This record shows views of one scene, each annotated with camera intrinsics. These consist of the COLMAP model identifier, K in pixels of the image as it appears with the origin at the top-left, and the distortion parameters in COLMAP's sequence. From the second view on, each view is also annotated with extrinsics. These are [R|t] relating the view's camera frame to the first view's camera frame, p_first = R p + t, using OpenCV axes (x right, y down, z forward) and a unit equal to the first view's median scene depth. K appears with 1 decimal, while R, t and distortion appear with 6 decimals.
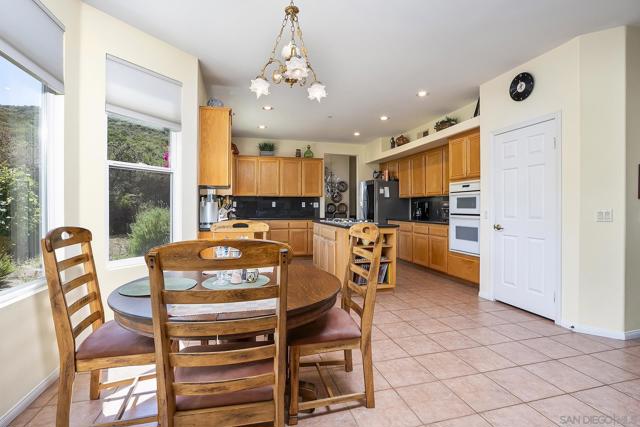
lens RADIAL K [[316.5, 0, 322.6], [0, 316.5, 207.8], [0, 0, 1]] dist [-0.000121, -0.000063]
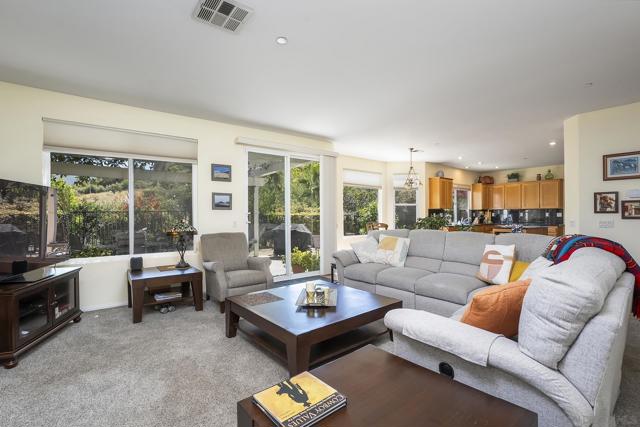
lens RADIAL K [[296.9, 0, 318.0], [0, 296.9, 219.1], [0, 0, 1]] dist [0.009900, 0.000721]
pose [[0.407227, -0.000653, -0.913327, 0.814871], [0.003286, 0.999994, 0.000750, 0.007088], [0.913321, -0.003306, 0.407226, -0.460387]]
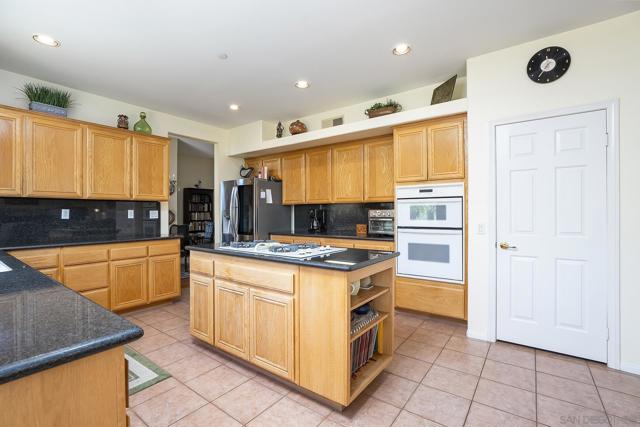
lens RADIAL K [[289.1, 0, 318.1], [0, 289.1, 211.6], [0, 0, 1]] dist [-0.019921, 0.000806]
pose [[0.783900, -0.002507, 0.620882, -0.136640], [0.005292, 0.999983, -0.002644, -0.012712], [-0.620865, 0.005358, 0.783899, 0.445120]]
